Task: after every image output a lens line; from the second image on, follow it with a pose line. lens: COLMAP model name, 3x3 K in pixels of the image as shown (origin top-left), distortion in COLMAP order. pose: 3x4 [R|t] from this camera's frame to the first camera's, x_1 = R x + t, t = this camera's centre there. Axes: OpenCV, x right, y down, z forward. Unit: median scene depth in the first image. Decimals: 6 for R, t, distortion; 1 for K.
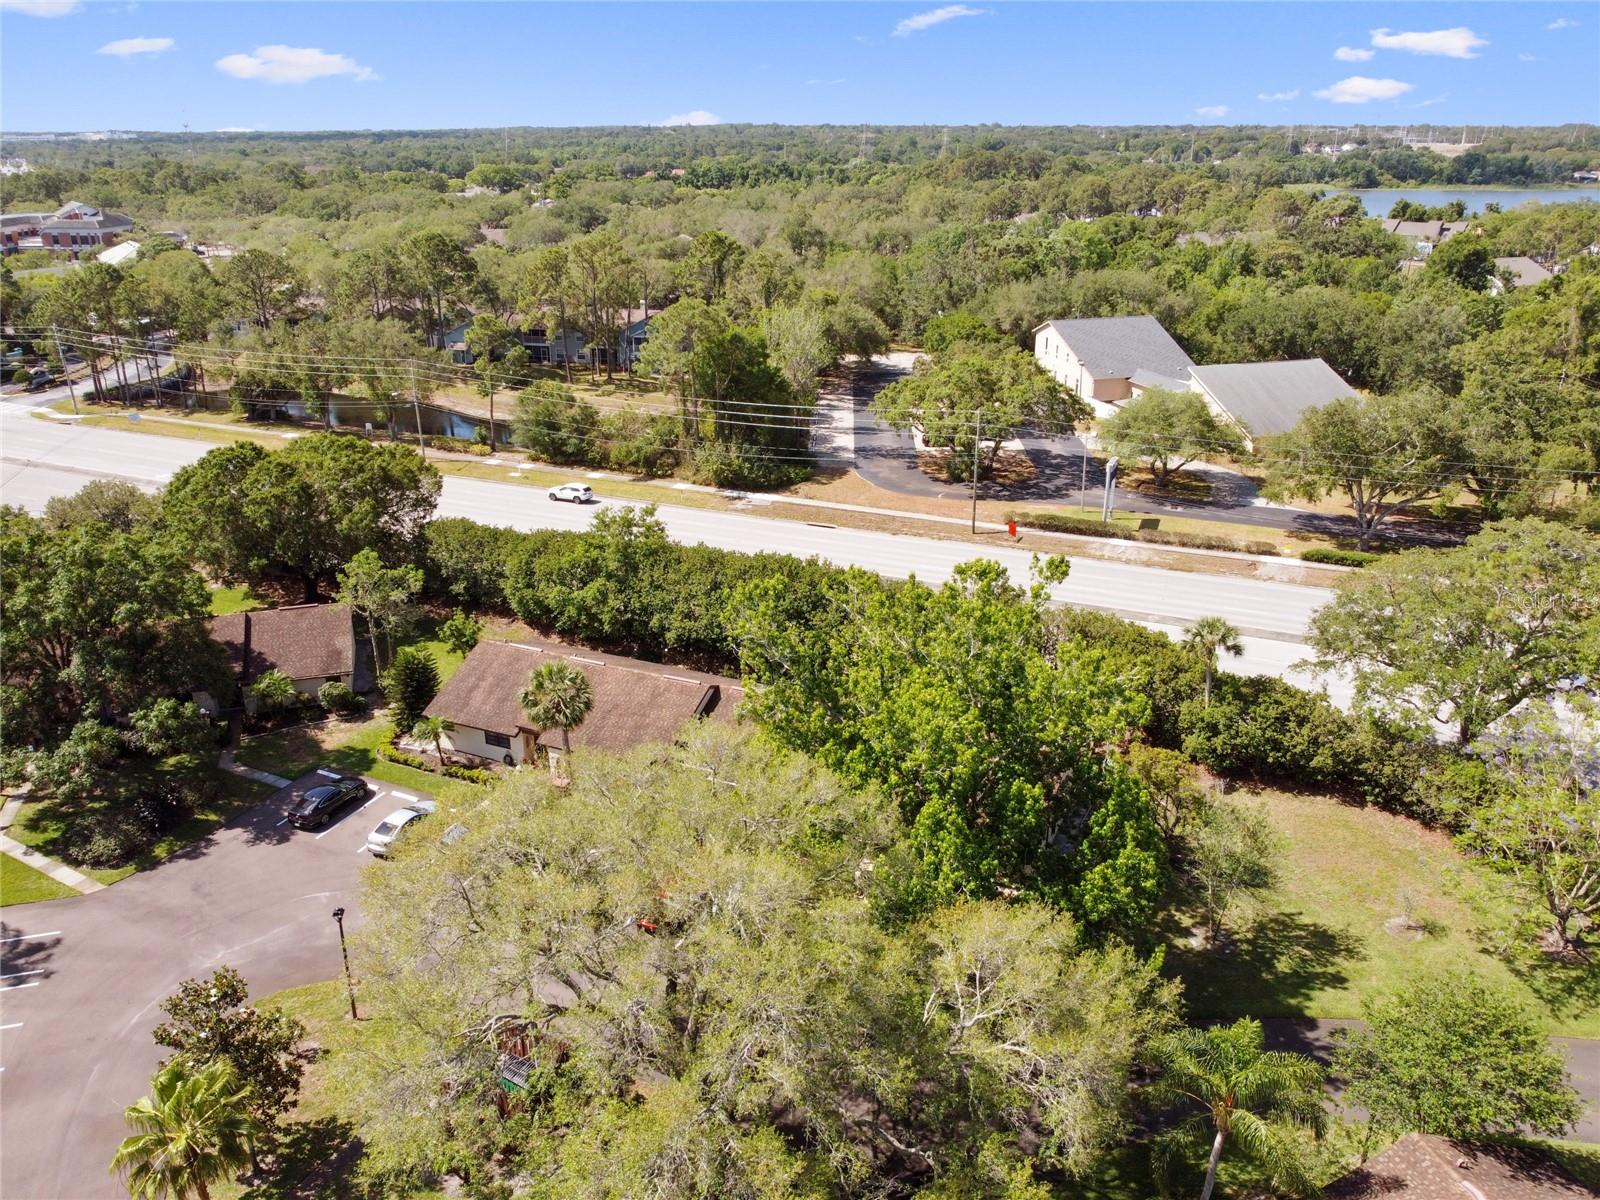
lens RADIAL K [[1205.7, 0, 800.0], [0, 1205.7, 600.0], [0, 0, 1]] dist [0.004552, -0.002980]
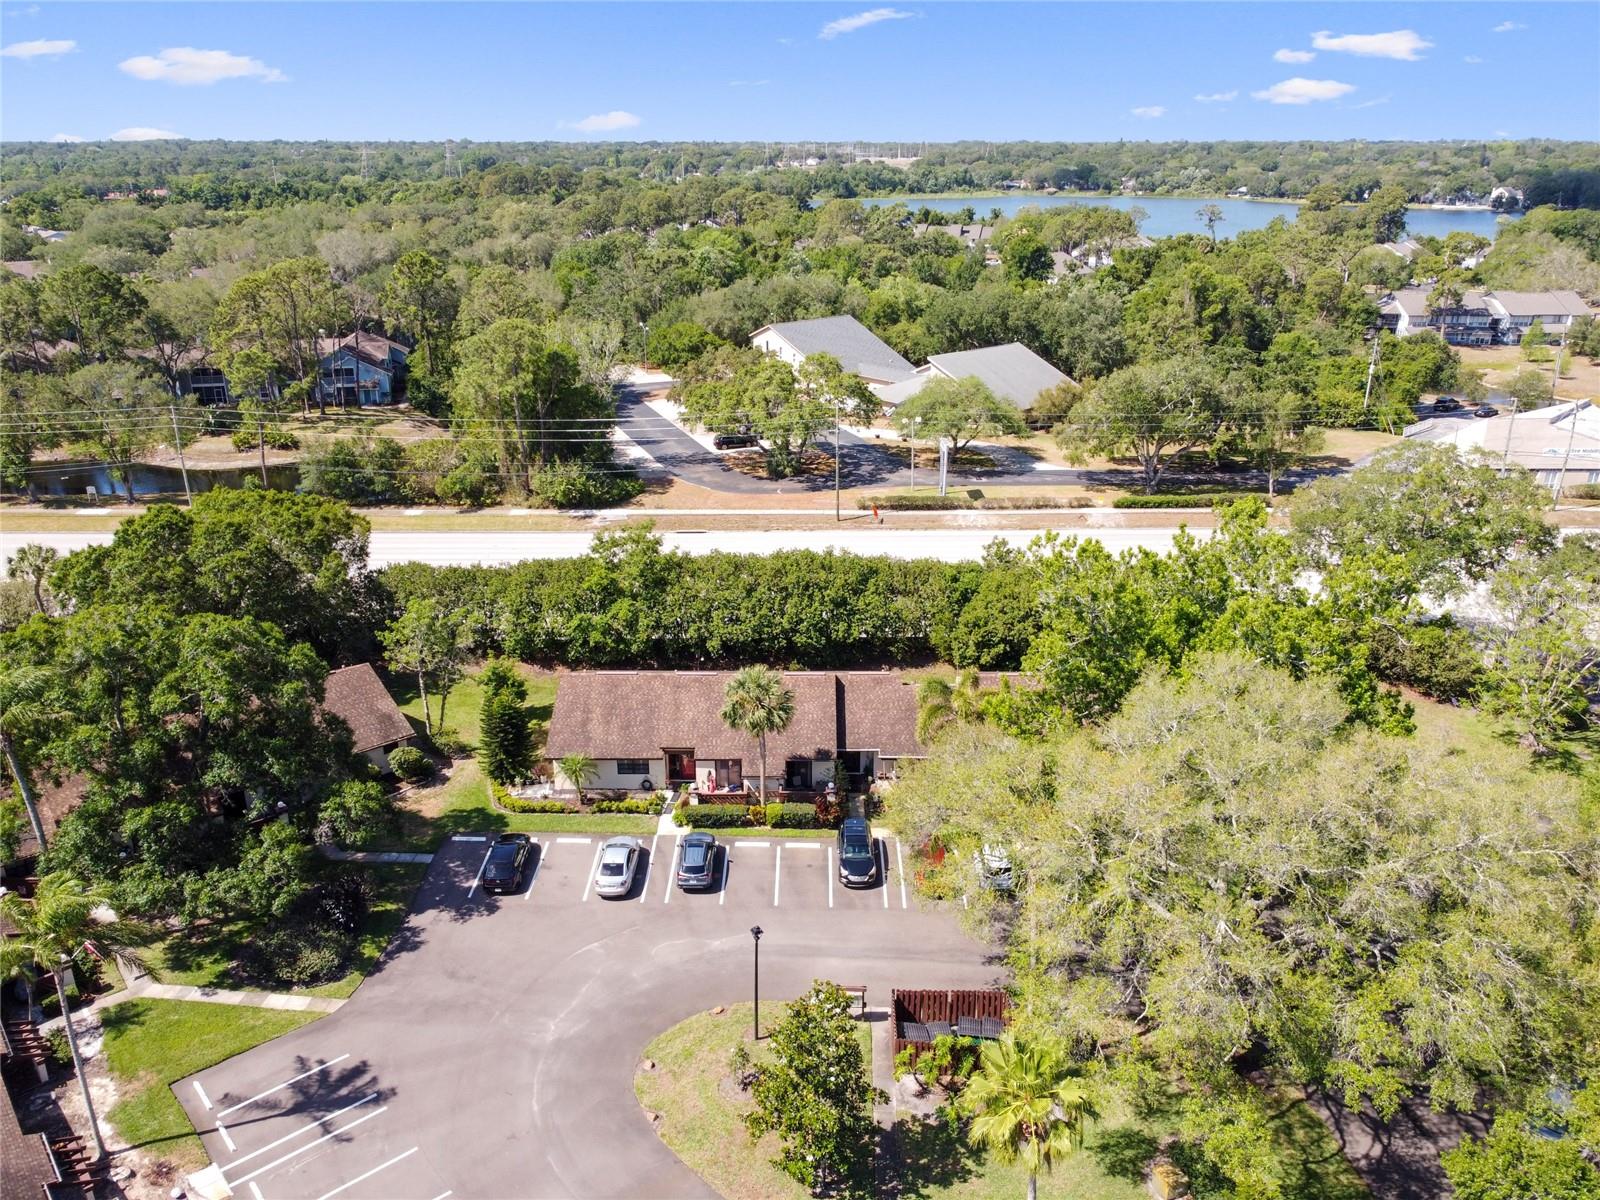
lens RADIAL K [[1205.7, 0, 800.0], [0, 1205.7, 600.0], [0, 0, 1]] dist [0.004552, -0.002980]
pose [[0.914761, -0.142974, 0.377851, -0.306003], [0.147336, 0.988932, 0.017505, -0.009741], [-0.376171, 0.039658, 0.925701, 0.026564]]
